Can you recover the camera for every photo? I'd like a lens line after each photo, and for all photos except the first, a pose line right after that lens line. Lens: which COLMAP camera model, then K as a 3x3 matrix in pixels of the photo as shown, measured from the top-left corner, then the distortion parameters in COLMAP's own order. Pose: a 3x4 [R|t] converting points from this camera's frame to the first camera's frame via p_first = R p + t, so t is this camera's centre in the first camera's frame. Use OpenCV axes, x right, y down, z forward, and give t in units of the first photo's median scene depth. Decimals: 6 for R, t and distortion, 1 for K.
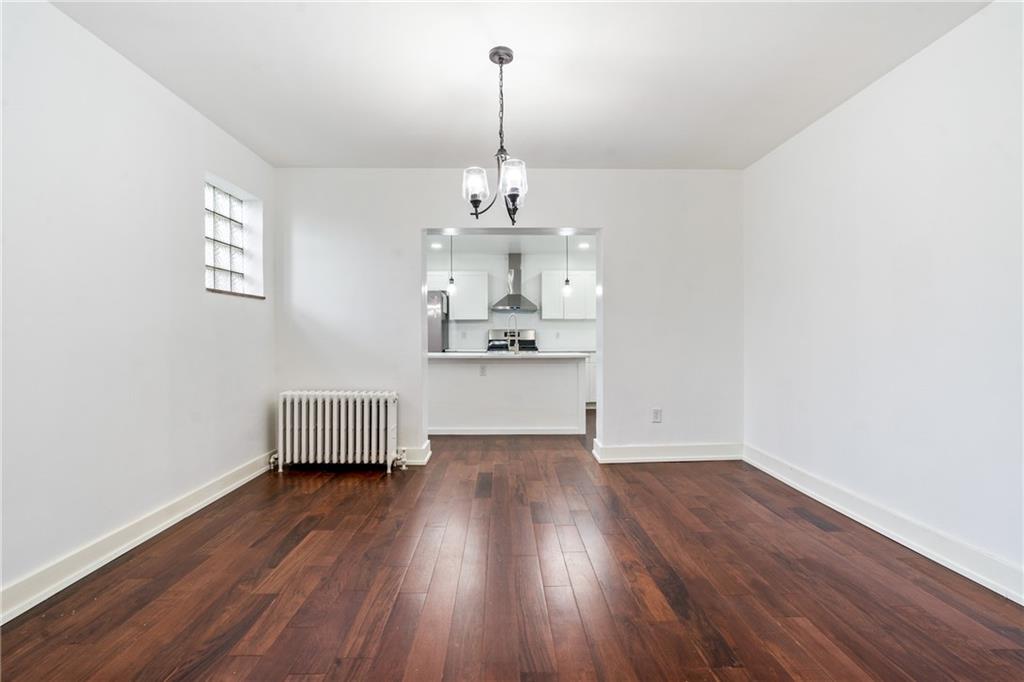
lens RADIAL K [[462.9, 0, 512.0], [0, 462.9, 341.0], [0, 0, 1]] dist [0.001468, 0.000160]
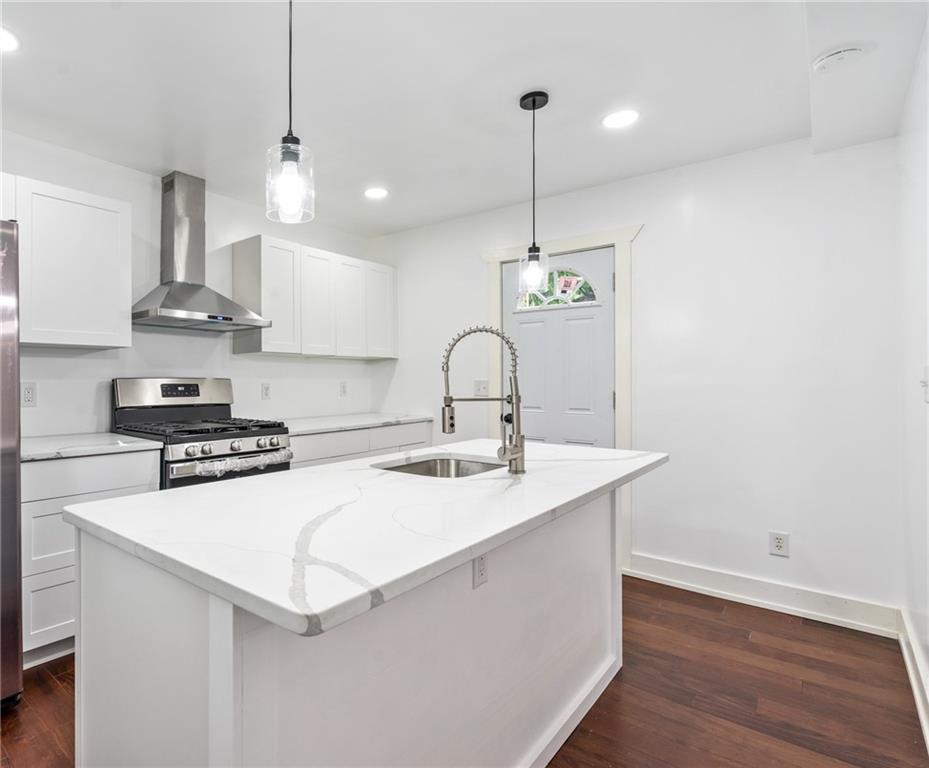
lens RADIAL K [[523.2, 0, 464.5], [0, 523.2, 384.0], [0, 0, 1]] dist [-0.001381, -0.000285]
pose [[0.595081, -0.005692, 0.803646, -0.236855], [0.024434, 0.999641, -0.011013, -0.010626], [-0.803295, 0.026190, 0.595006, 0.667790]]
